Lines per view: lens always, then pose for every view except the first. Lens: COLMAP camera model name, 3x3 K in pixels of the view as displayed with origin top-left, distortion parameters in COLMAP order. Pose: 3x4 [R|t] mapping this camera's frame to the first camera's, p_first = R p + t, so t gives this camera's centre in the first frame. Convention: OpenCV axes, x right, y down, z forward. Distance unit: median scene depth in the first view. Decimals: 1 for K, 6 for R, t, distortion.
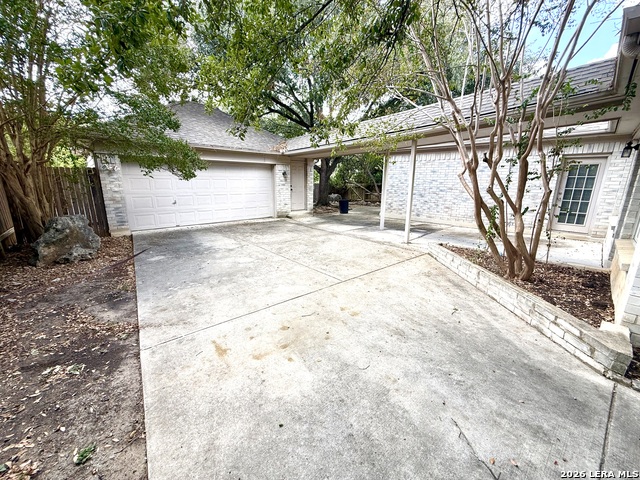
lens RADIAL K [[255.2, 0, 319.1], [0, 255.2, 239.6], [0, 0, 1]] dist [0.000323, -0.000247]
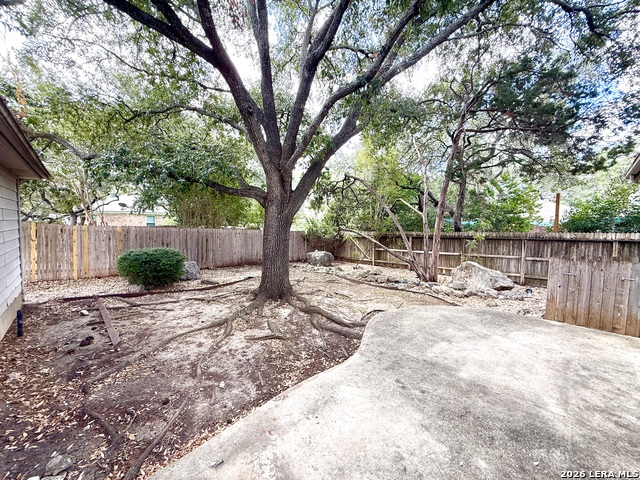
lens RADIAL K [[255.2, 0, 319.1], [0, 255.2, 239.6], [0, 0, 1]] dist [0.000323, -0.000247]
pose [[0.999967, 0.004680, 0.006650, 0.052200], [-0.003483, 0.985469, -0.169819, -0.105302], [-0.007348, 0.169790, 0.985453, 0.444371]]
